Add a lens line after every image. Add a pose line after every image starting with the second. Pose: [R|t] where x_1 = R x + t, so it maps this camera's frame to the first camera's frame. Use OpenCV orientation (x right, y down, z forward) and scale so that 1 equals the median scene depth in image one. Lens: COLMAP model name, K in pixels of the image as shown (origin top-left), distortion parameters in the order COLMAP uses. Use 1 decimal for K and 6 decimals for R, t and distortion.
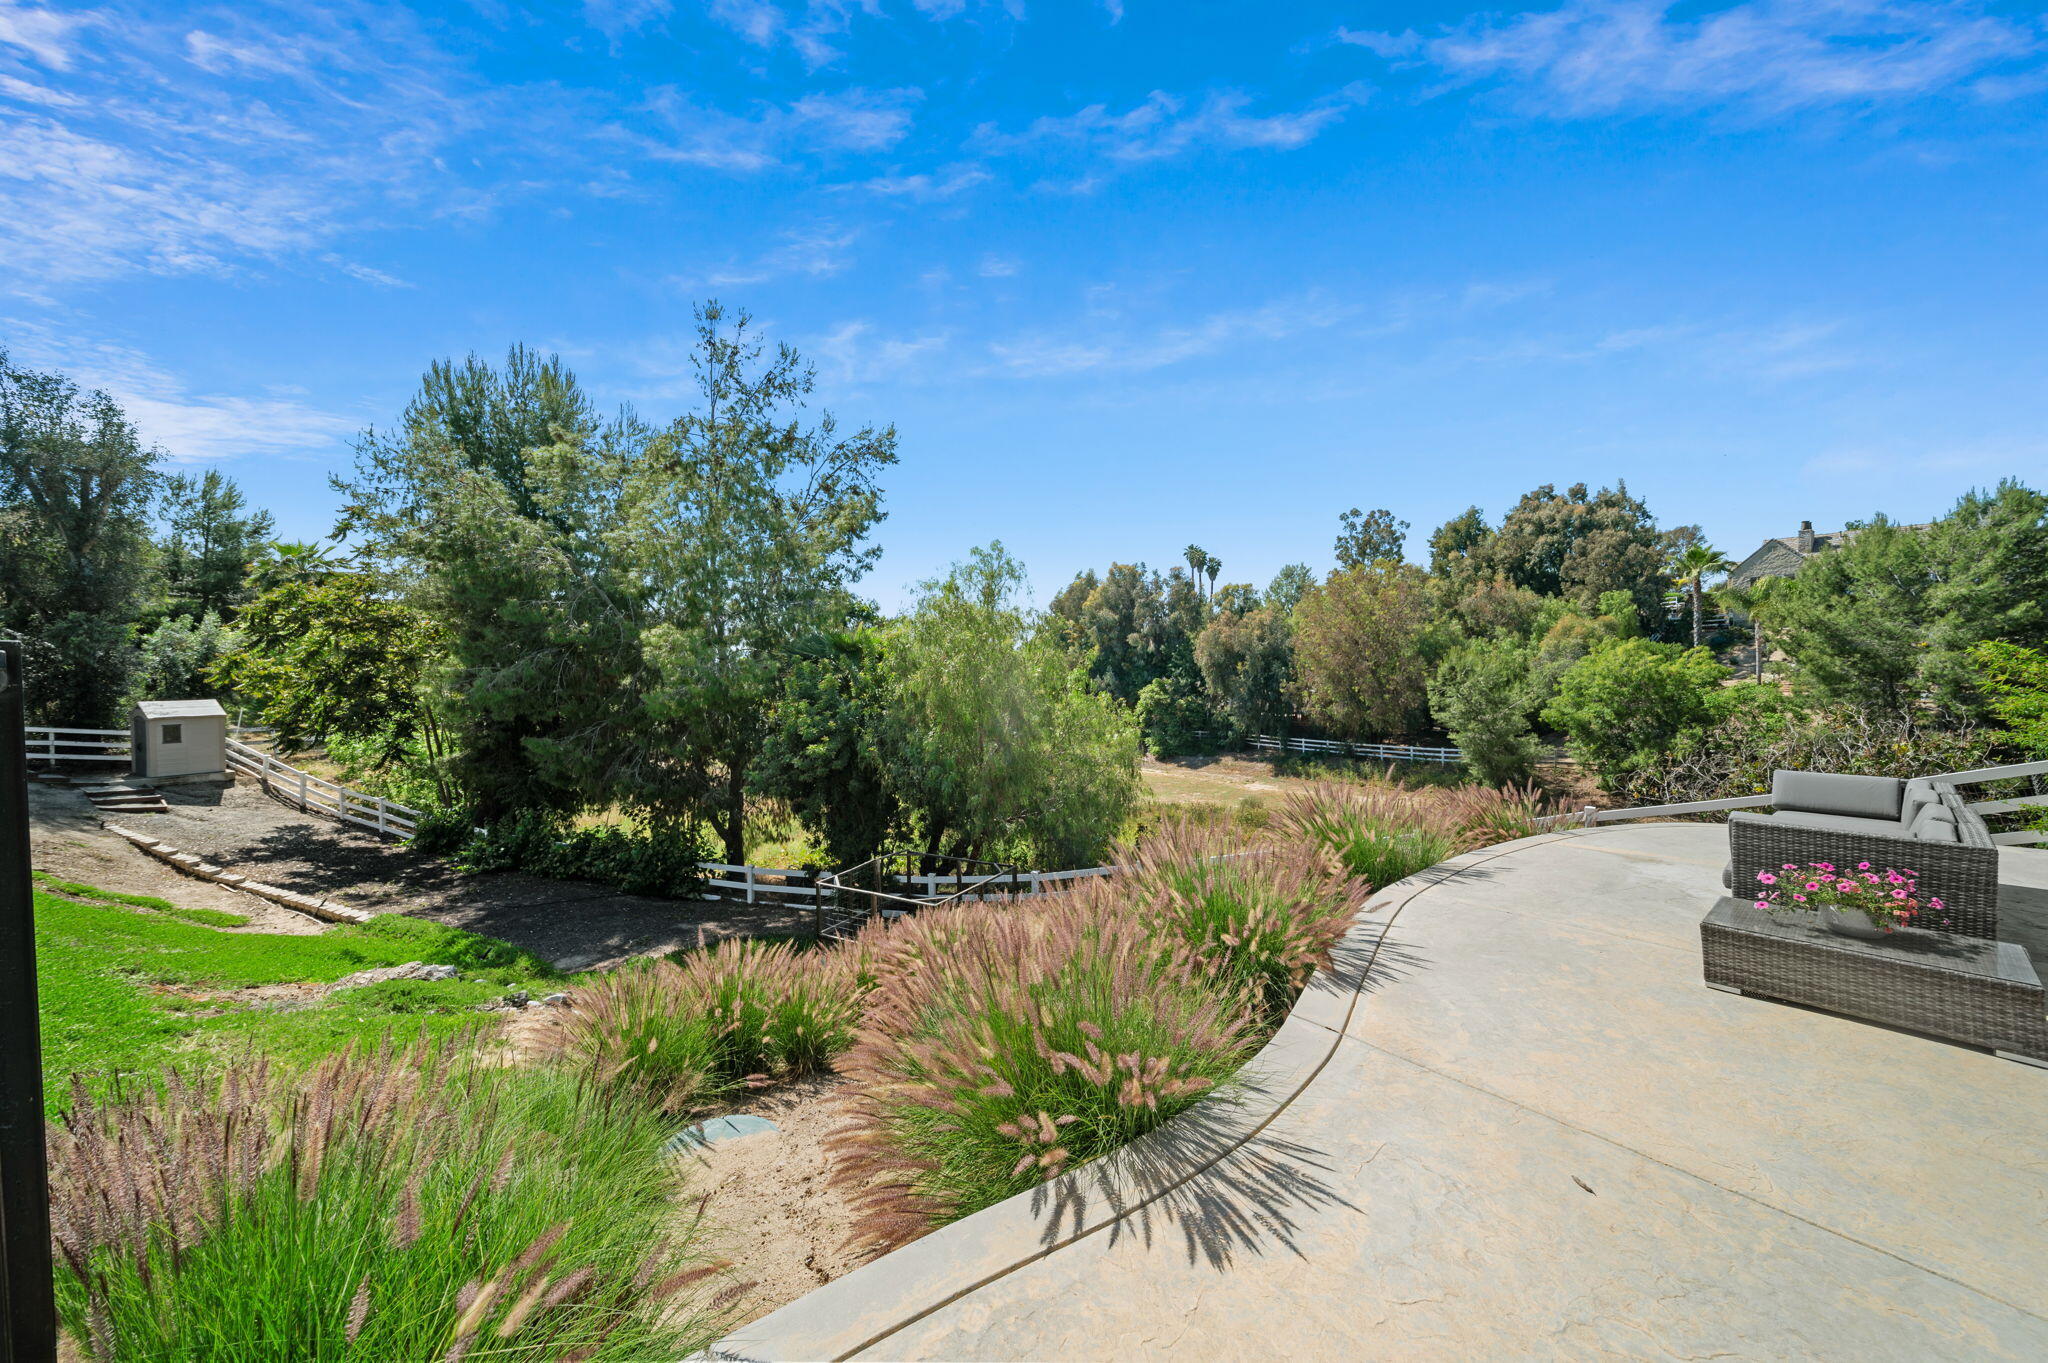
lens RADIAL K [[715.4, 0, 1017.7], [0, 715.4, 697.0], [0, 0, 1]] dist [-0.000556, -0.000328]
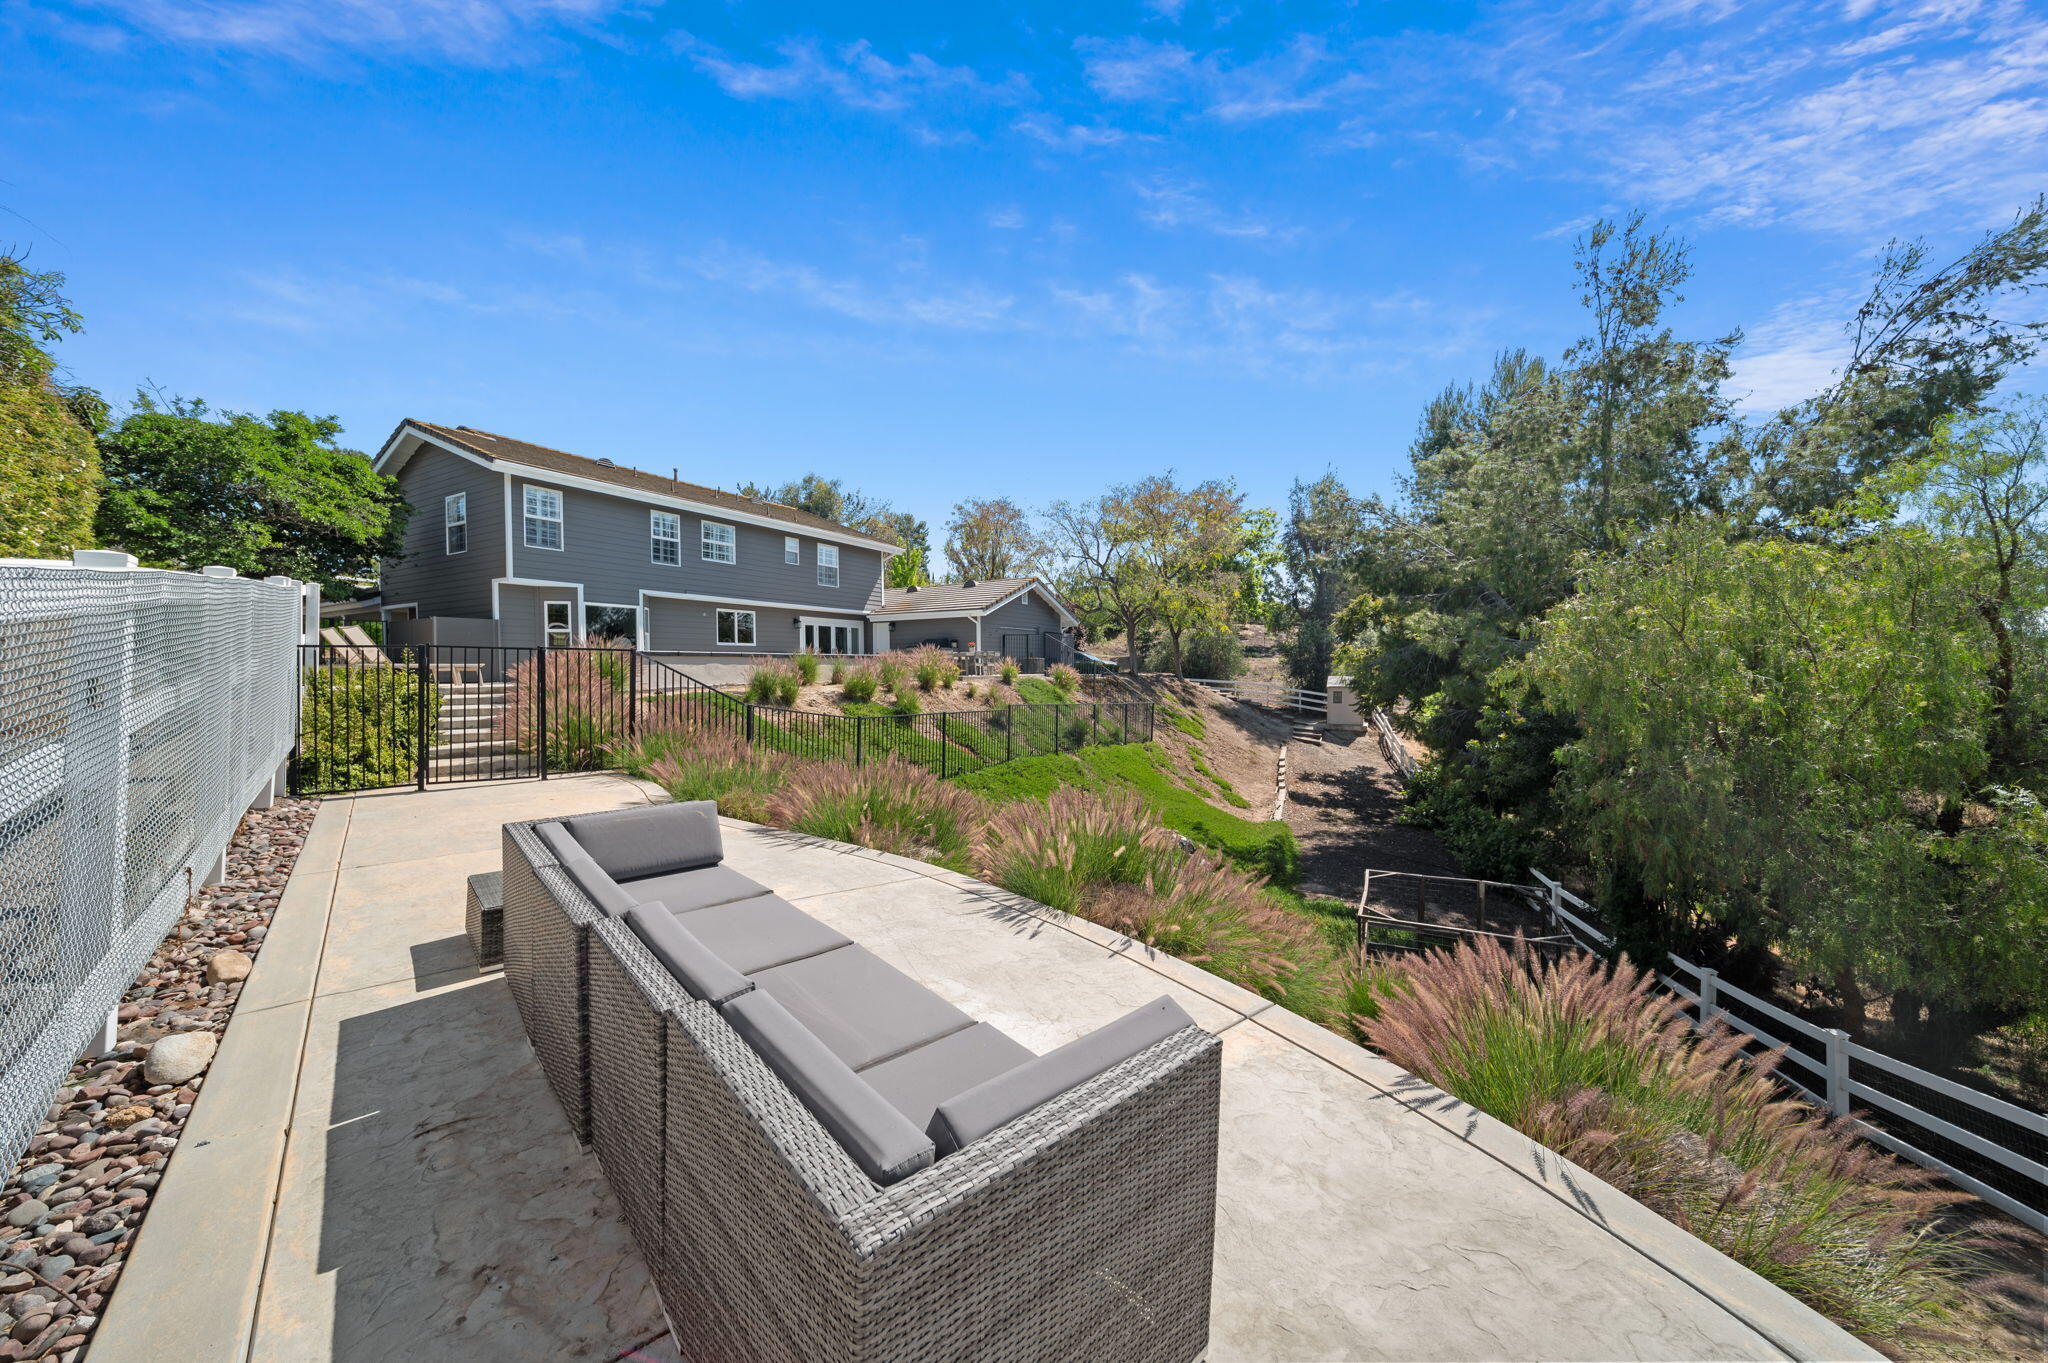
lens RADIAL K [[715.4, 0, 1022.4], [0, 715.4, 693.1], [0, 0, 1]] dist [0.000269, -0.000440]
pose [[0.057632, 0.053023, -0.996929, 0.132463], [-0.041347, 0.997859, 0.050682, -0.003131], [0.997481, 0.038299, 0.059701, 0.090550]]
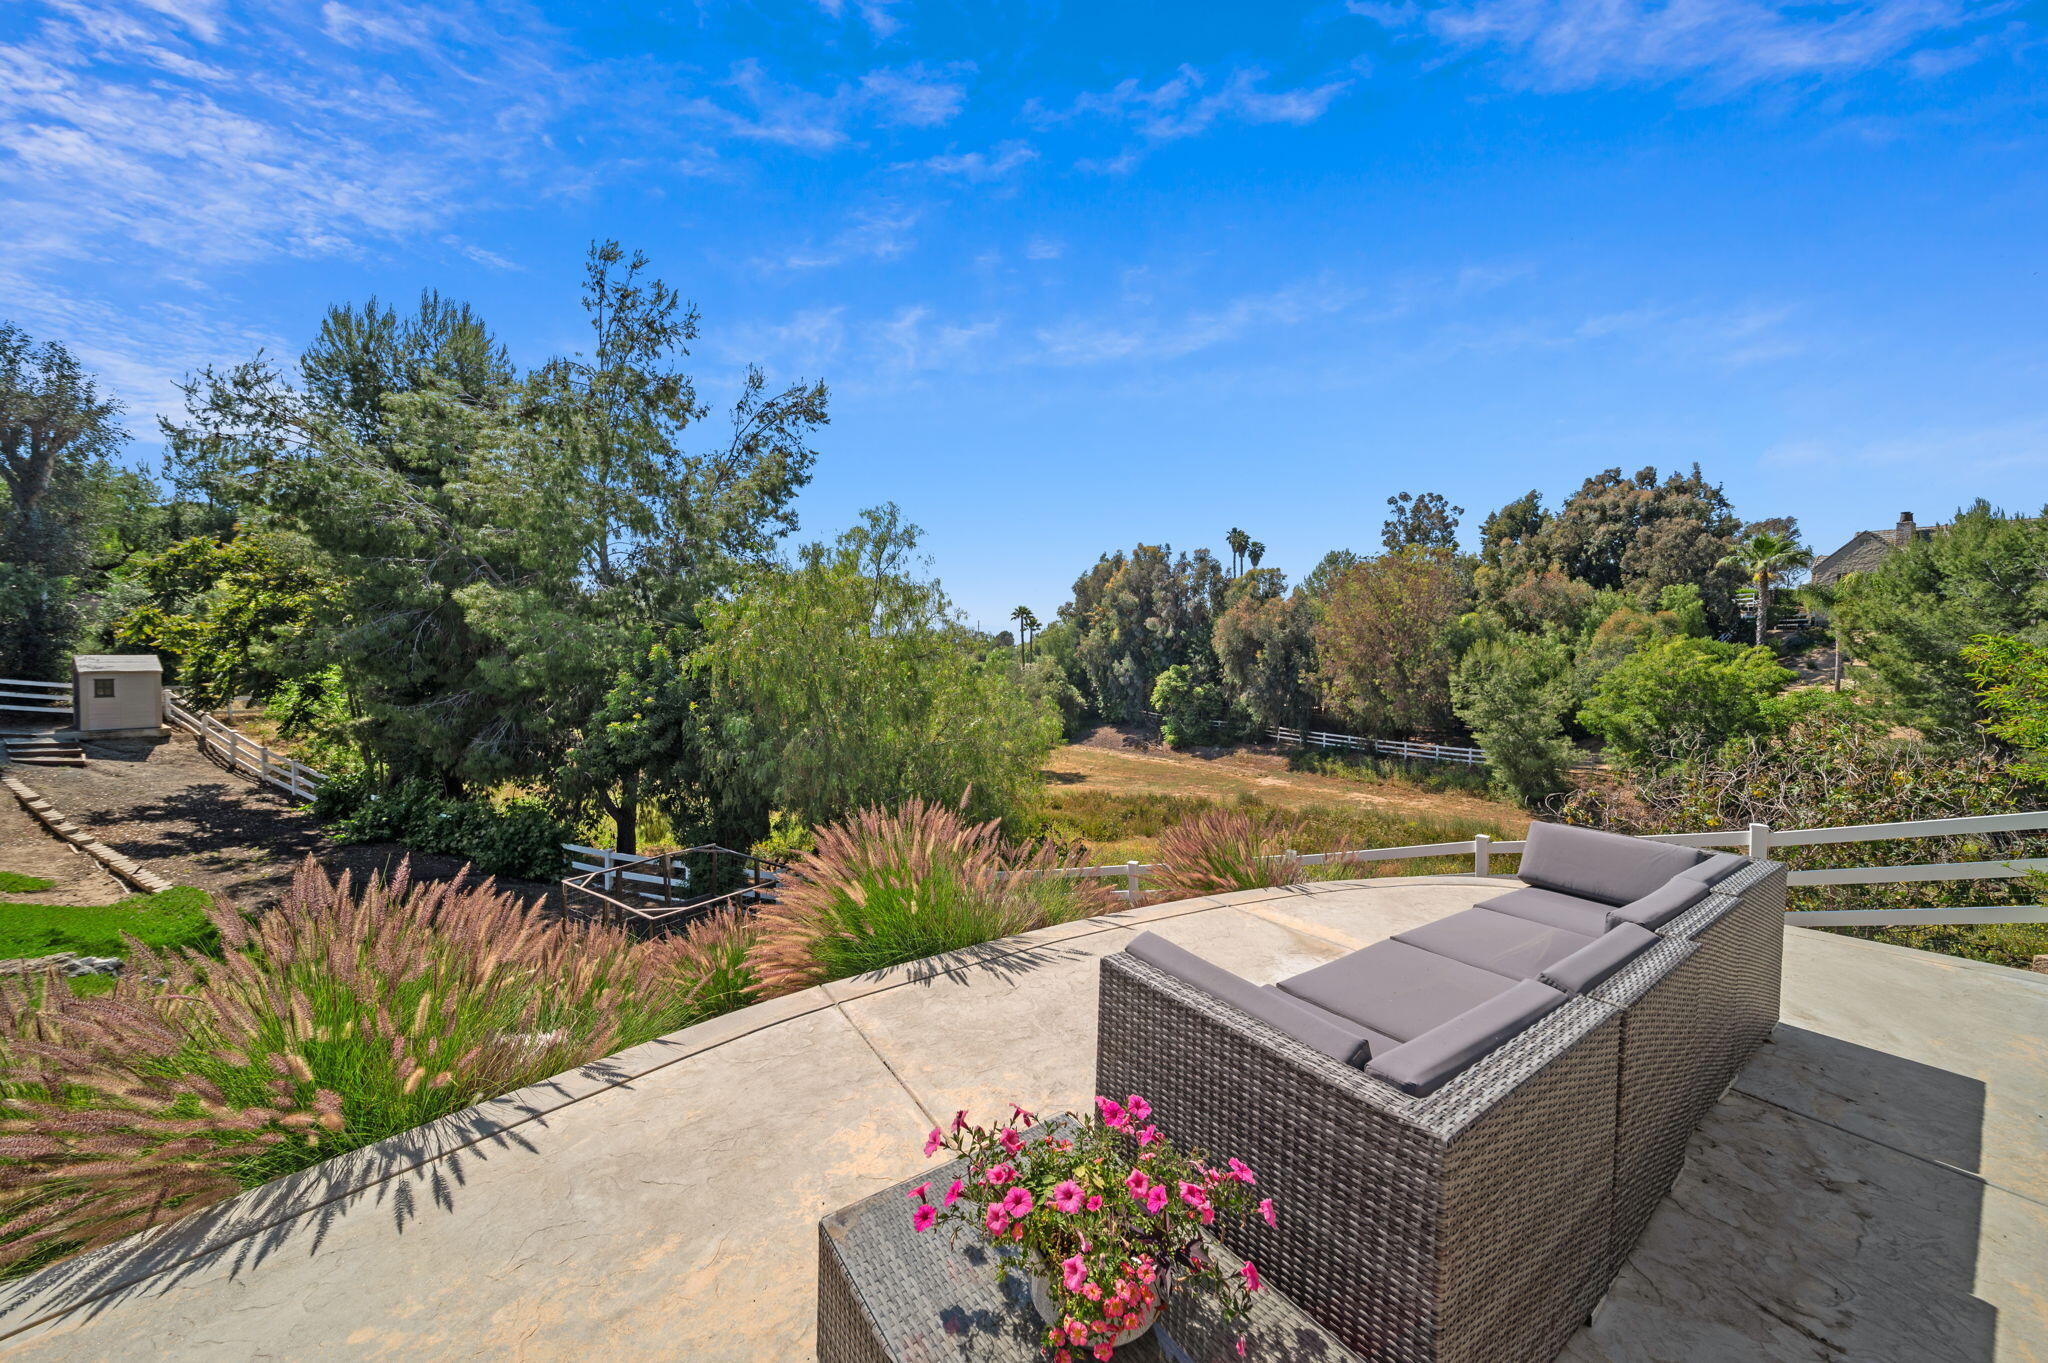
lens RADIAL K [[715.4, 0, 1022.4], [0, 715.4, 693.1], [0, 0, 1]] dist [0.000269, -0.000440]
pose [[0.997584, 0.033129, -0.061068, 0.064058], [-0.031931, 0.999280, 0.020499, -0.001131], [0.061703, -0.018500, 0.997923, 0.033280]]
